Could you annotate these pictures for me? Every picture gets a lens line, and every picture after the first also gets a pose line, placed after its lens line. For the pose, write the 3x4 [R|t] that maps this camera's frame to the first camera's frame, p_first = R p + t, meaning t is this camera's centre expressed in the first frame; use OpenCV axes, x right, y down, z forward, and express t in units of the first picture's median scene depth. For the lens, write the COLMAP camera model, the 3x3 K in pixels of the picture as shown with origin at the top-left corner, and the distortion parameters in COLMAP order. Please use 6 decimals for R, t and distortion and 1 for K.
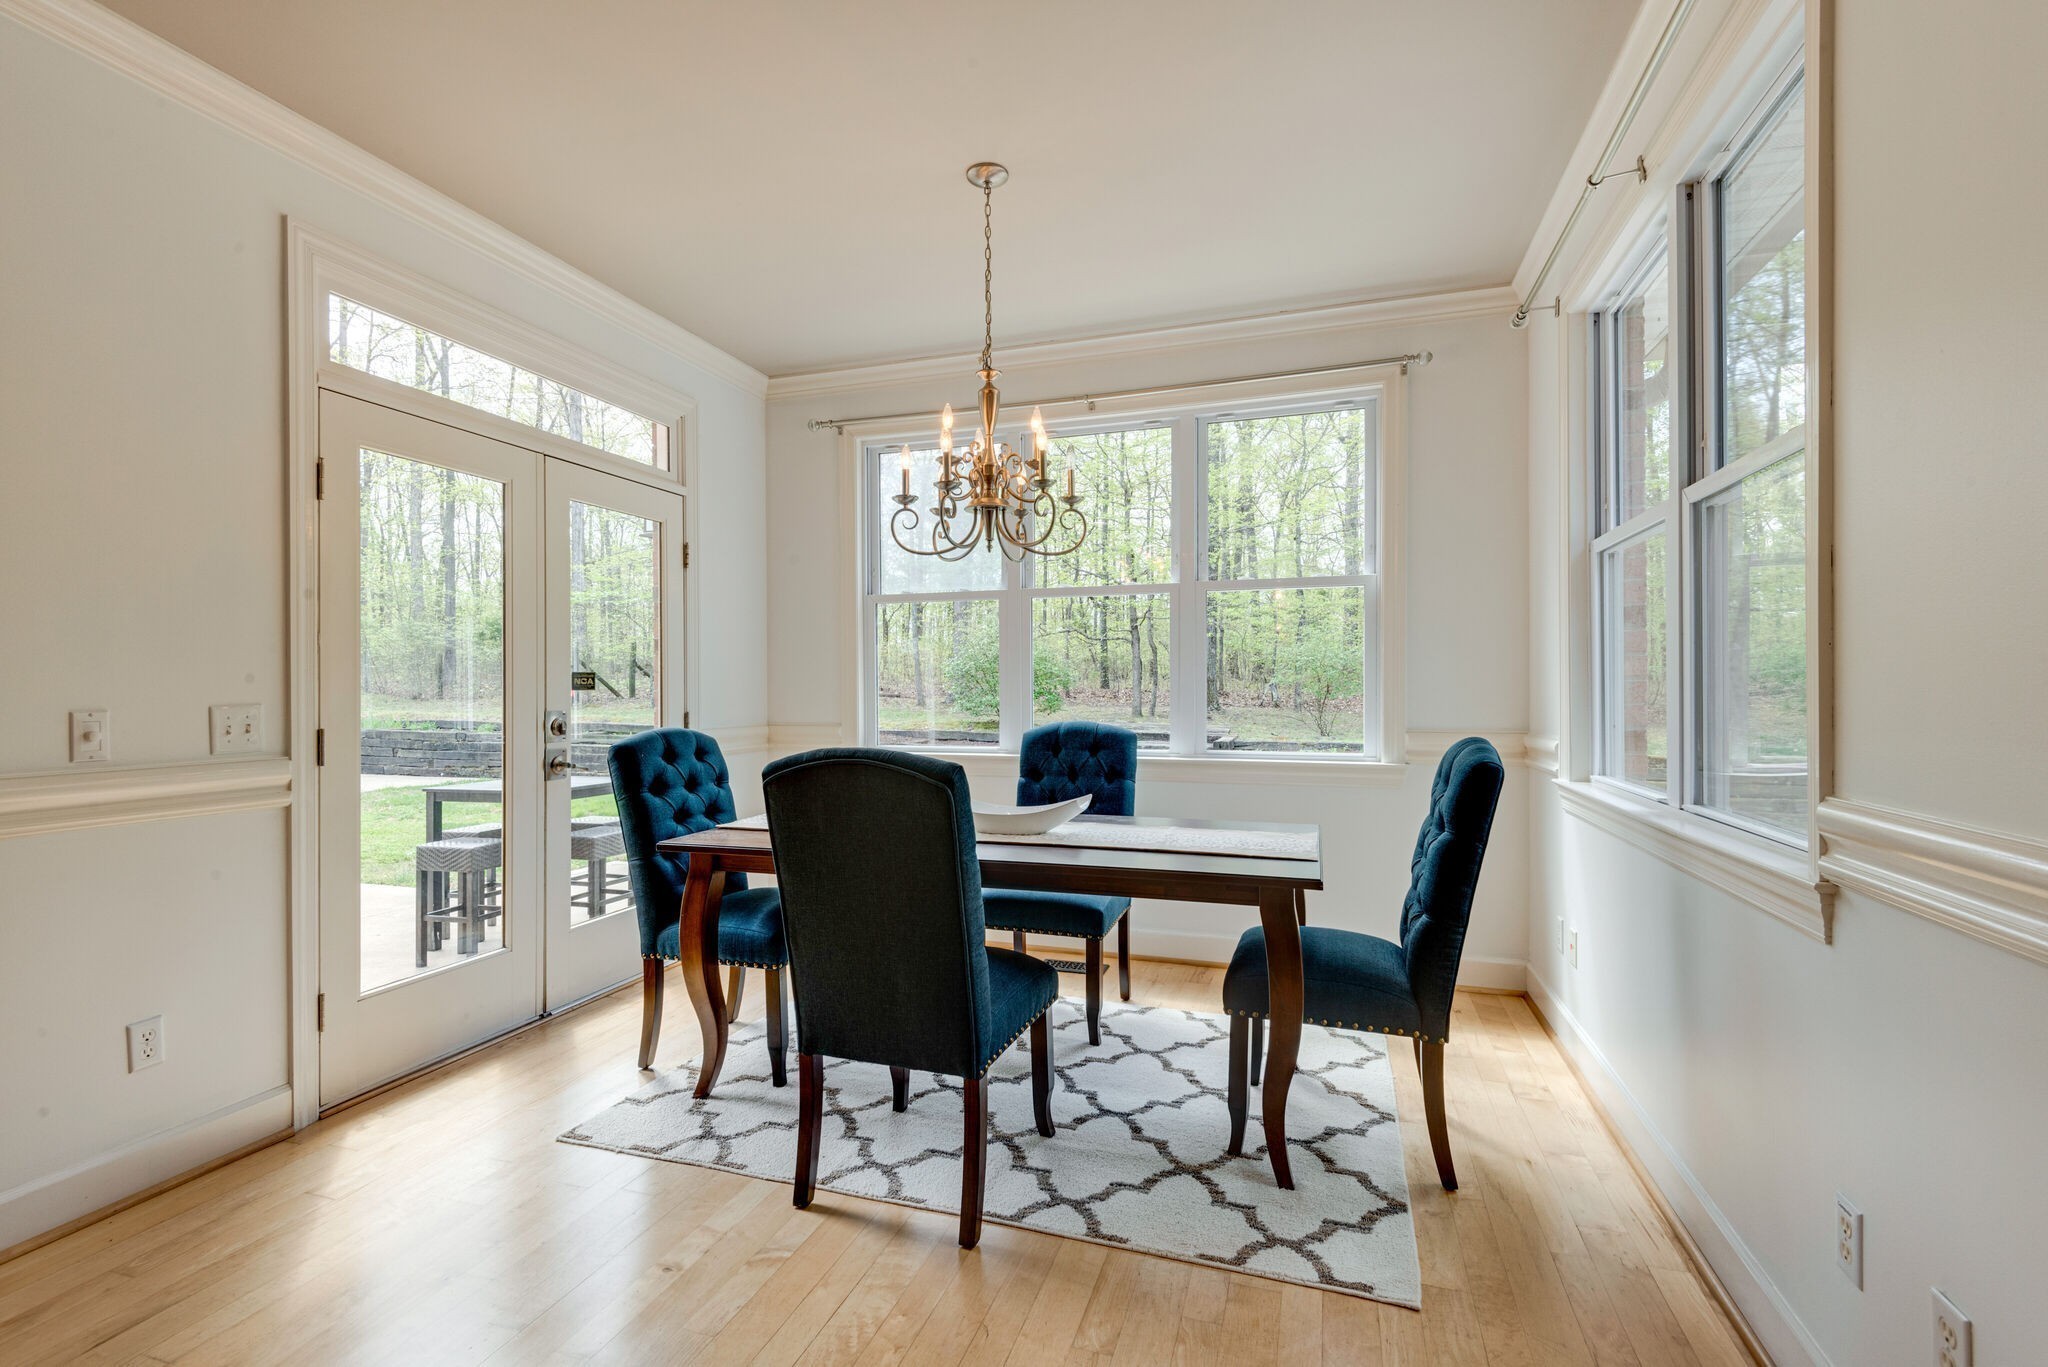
lens RADIAL K [[931.8, 0, 1016.6], [0, 931.8, 680.6], [0, 0, 1]] dist [0.022898, -0.010225]
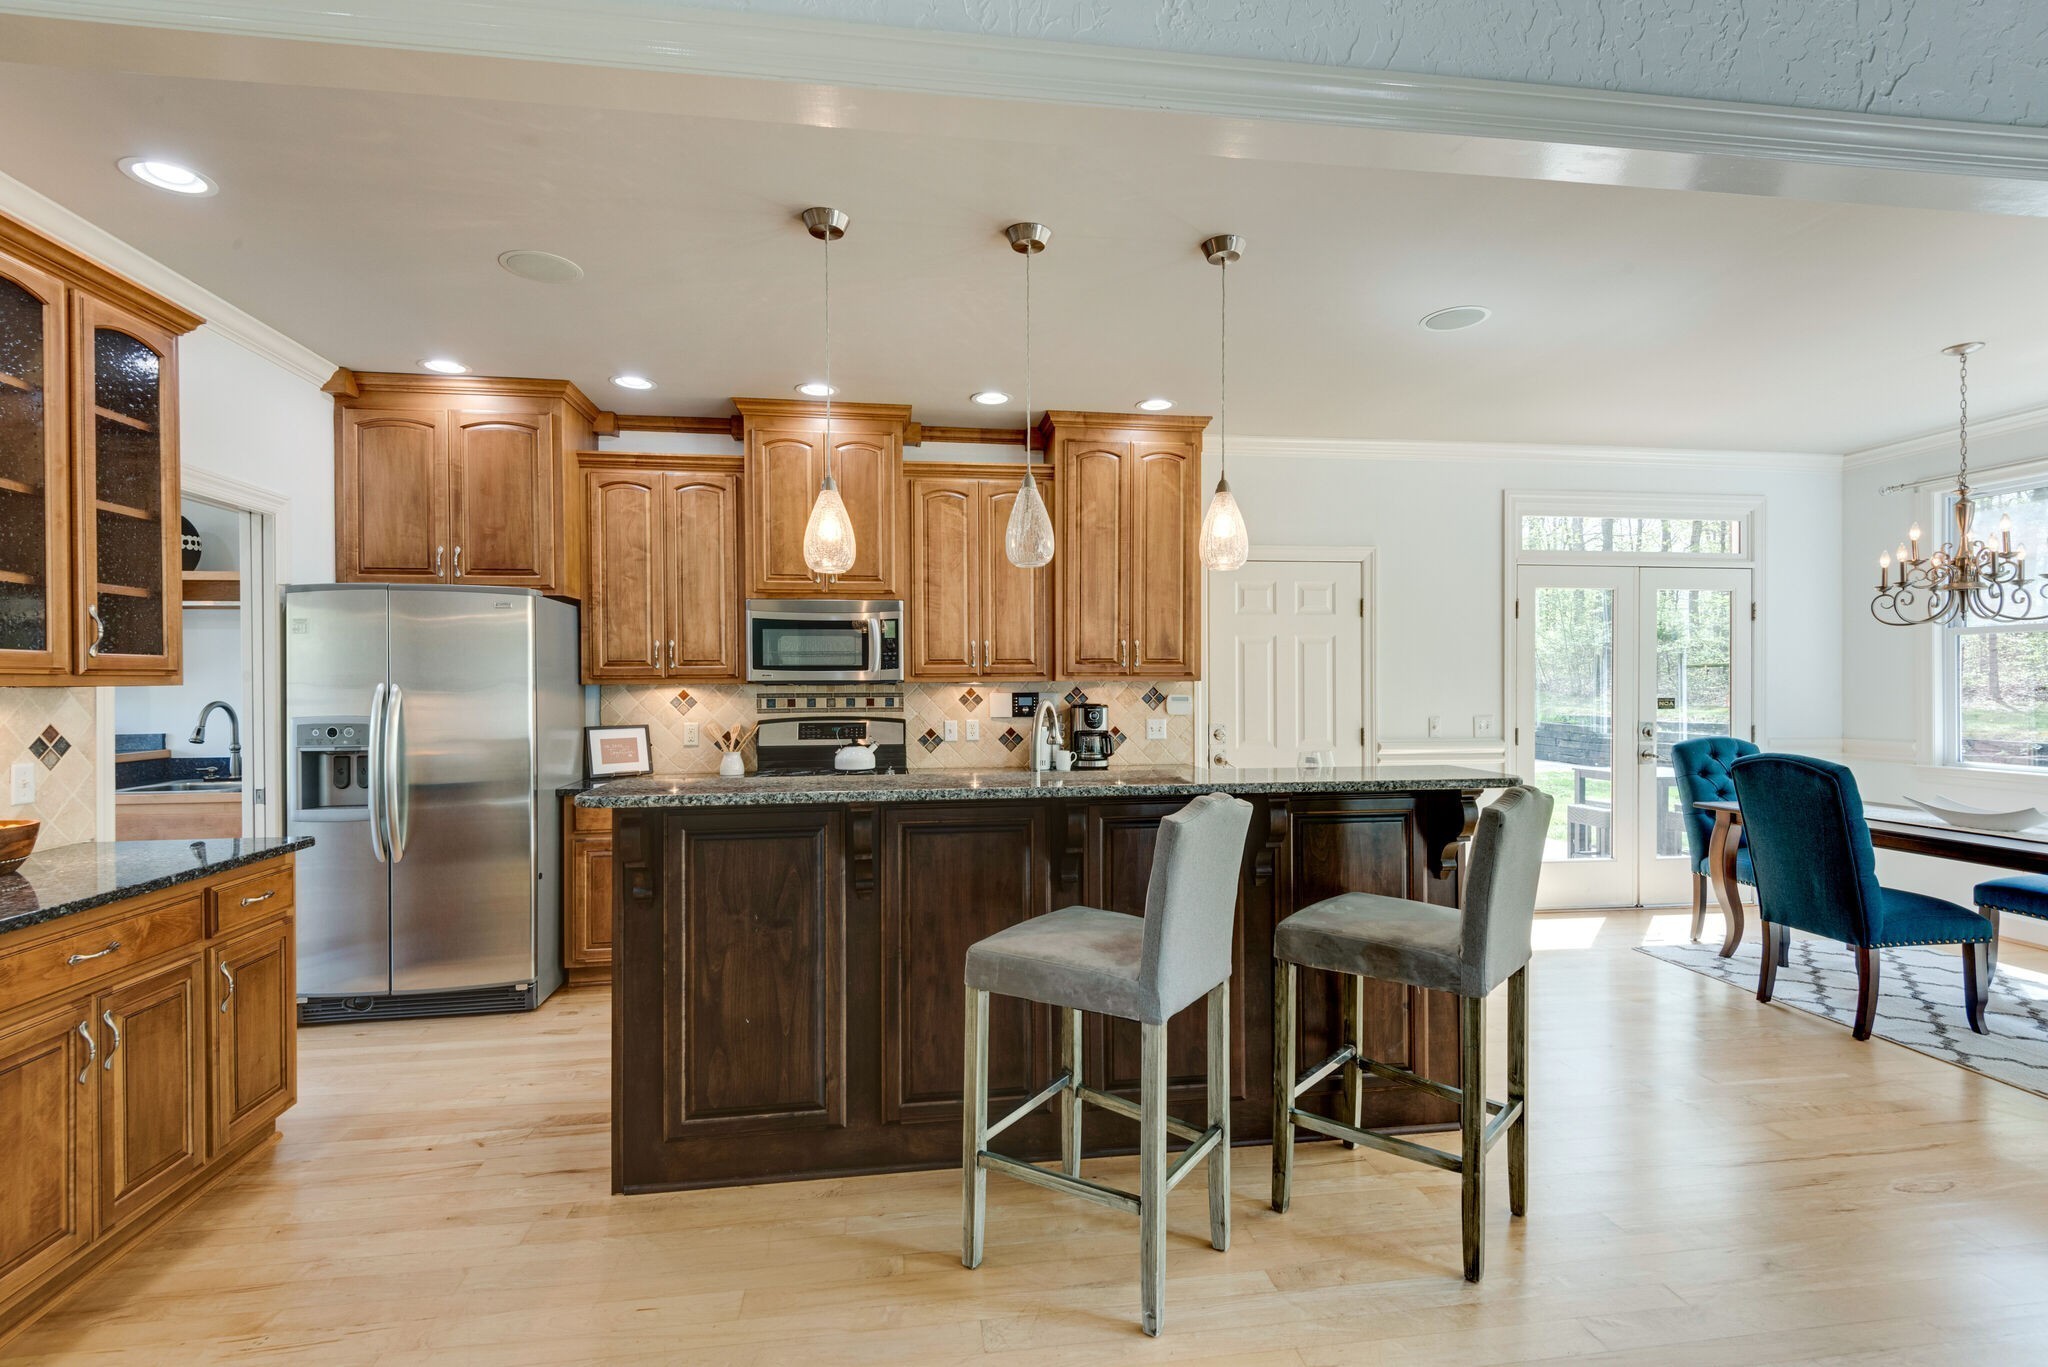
lens RADIAL K [[931.8, 0, 1027.6], [0, 931.8, 688.5], [0, 0, 1]] dist [0.022898, -0.010225]
pose [[0.452811, 0.009557, -0.891555, 0.558795], [0.004621, 0.999904, 0.013066, -0.061145], [0.891595, -0.010036, 0.452723, -0.817218]]
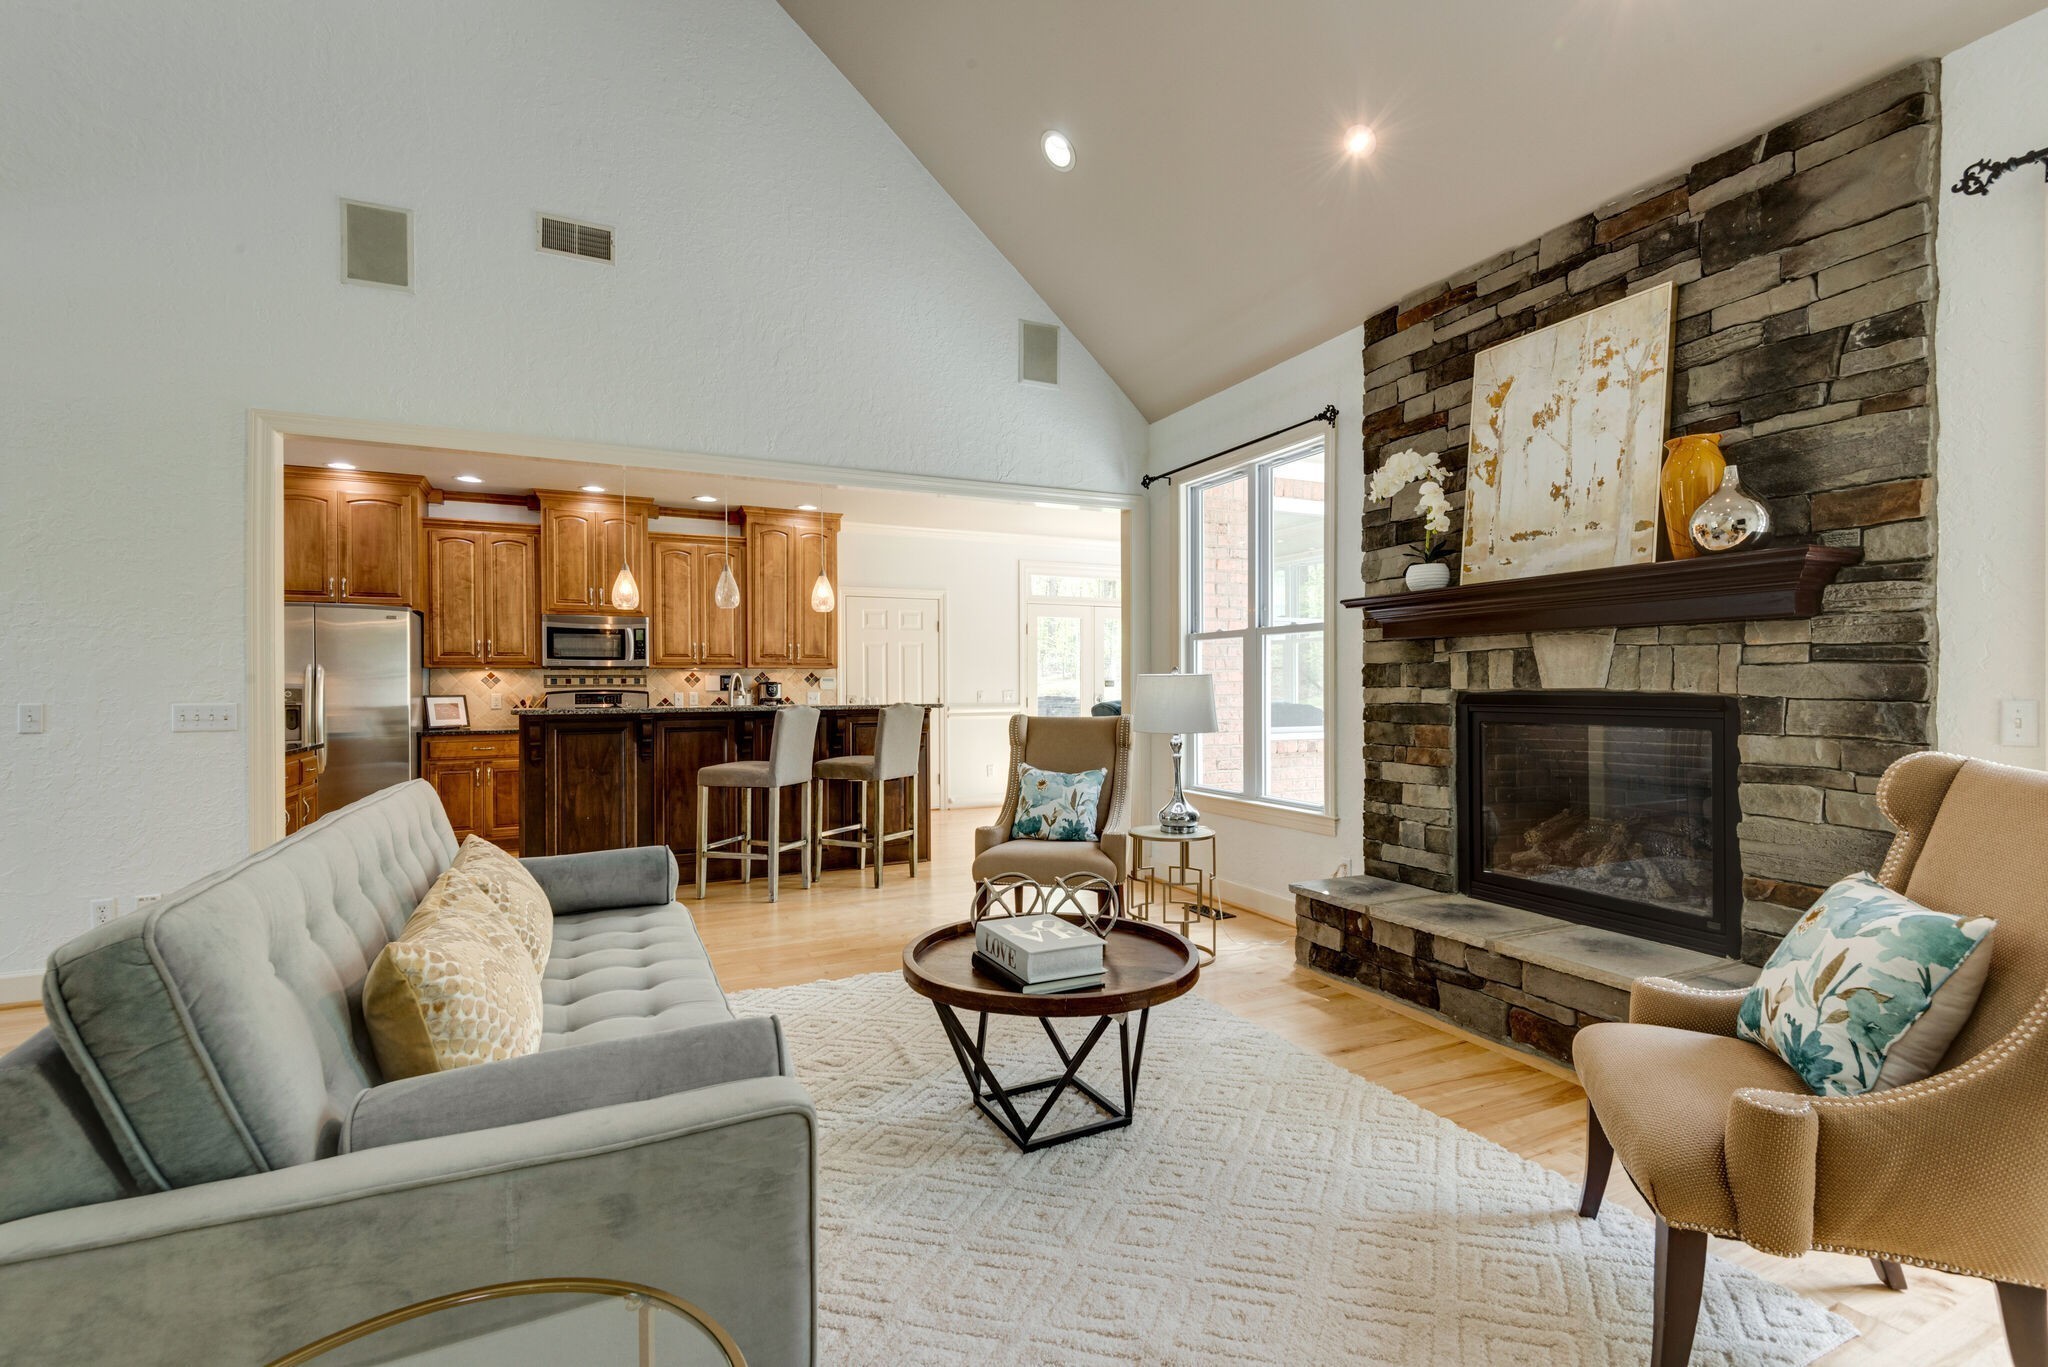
lens RADIAL K [[931.8, 0, 1027.8], [0, 931.8, 687.2], [0, 0, 1]] dist [0.022898, -0.010225]
pose [[0.695258, 0.004870, -0.718744, 1.580779], [0.002214, 0.999958, 0.008918, -0.020852], [0.718757, -0.007792, 0.695218, -1.305577]]
